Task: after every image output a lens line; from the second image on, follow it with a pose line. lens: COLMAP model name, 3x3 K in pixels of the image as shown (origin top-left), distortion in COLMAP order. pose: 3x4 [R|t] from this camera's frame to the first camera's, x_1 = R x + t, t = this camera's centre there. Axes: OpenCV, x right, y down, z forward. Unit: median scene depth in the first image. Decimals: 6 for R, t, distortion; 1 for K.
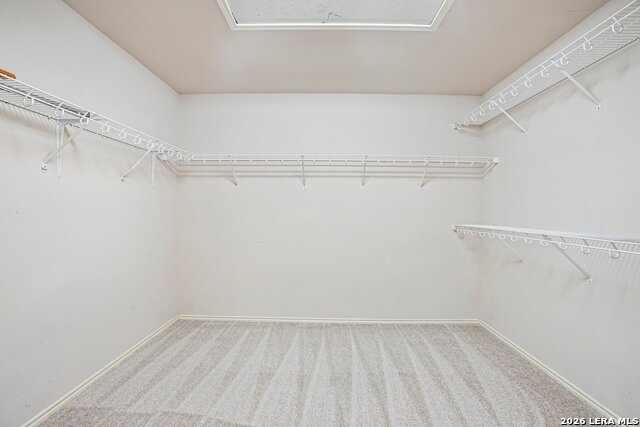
lens RADIAL K [[295.5, 0, 320.0], [0, 295.5, 213.5], [0, 0, 1]] dist [-0.072615, 0.028704]
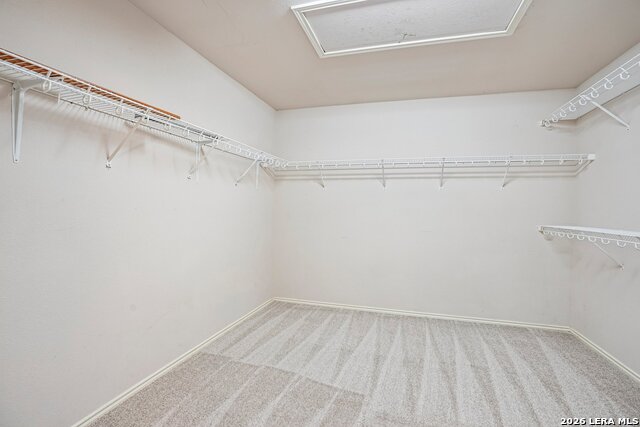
lens RADIAL K [[295.5, 0, 320.0], [0, 295.5, 213.5], [0, 0, 1]] dist [-0.072615, 0.028704]
pose [[0.961147, 0.009736, -0.275866, 0.024394], [-0.009090, 0.999952, 0.003621, 0.002391], [0.275888, -0.000973, 0.961189, -0.135223]]
